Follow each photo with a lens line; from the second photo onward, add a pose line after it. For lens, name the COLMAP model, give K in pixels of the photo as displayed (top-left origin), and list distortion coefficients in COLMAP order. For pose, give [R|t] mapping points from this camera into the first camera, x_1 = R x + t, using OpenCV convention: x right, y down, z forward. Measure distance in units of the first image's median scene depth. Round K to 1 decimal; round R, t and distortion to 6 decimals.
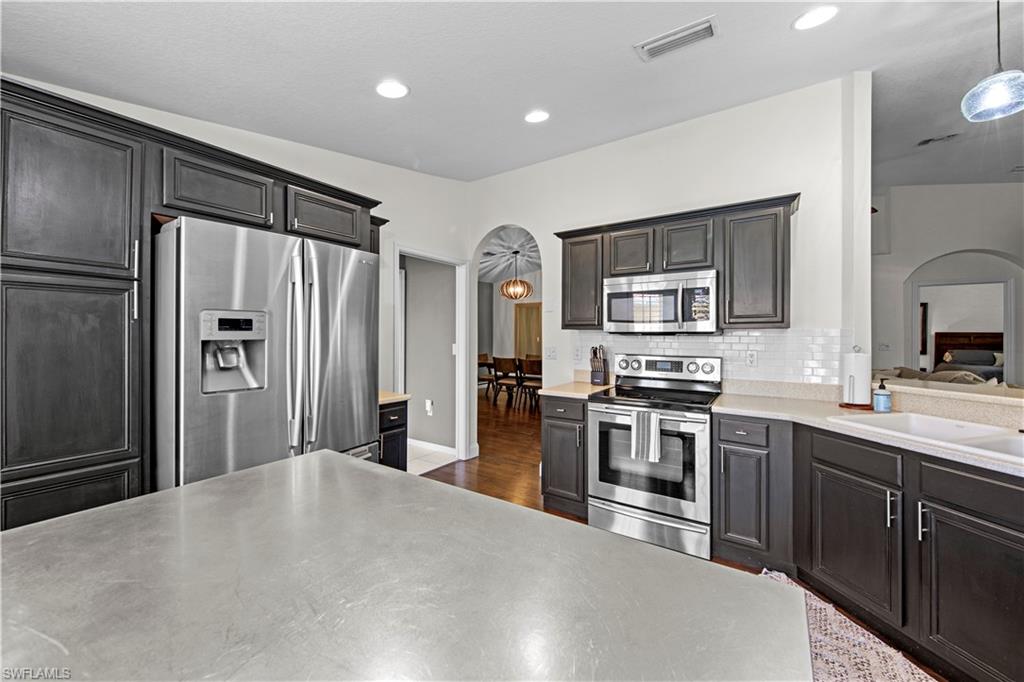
lens RADIAL K [[393.5, 0, 505.9], [0, 393.5, 333.9], [0, 0, 1]] dist [0.000248, -0.000223]
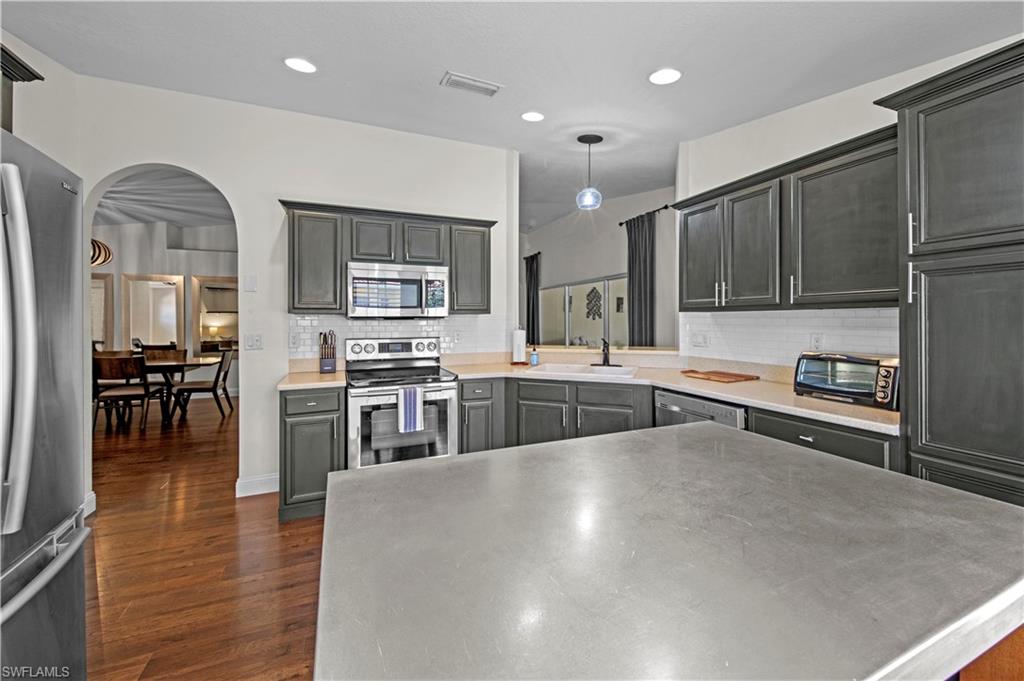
lens RADIAL K [[398.1, 0, 512.1], [0, 398.1, 322.4], [0, 0, 1]] dist [0.007744, -0.002795]
pose [[0.539368, -0.008239, 0.842030, -0.389027], [0.004233, 0.999966, 0.007072, 0.005048], [-0.842059, -0.000250, 0.539385, 0.132374]]
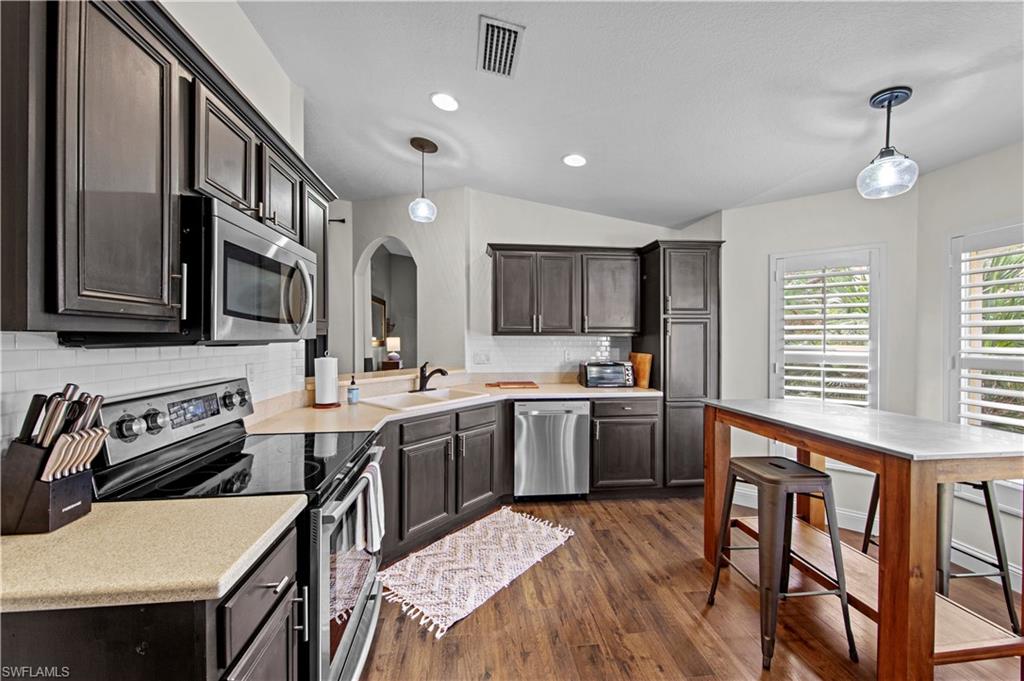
lens RADIAL K [[397.3, 0, 506.3], [0, 397.3, 339.6], [0, 0, 1]] dist [0.009301, -0.006485]
pose [[-0.646023, -0.007157, 0.763284, -0.241666], [-0.006662, 0.999971, 0.003738, -0.005464], [-0.763289, -0.002670, -0.646052, 1.085304]]
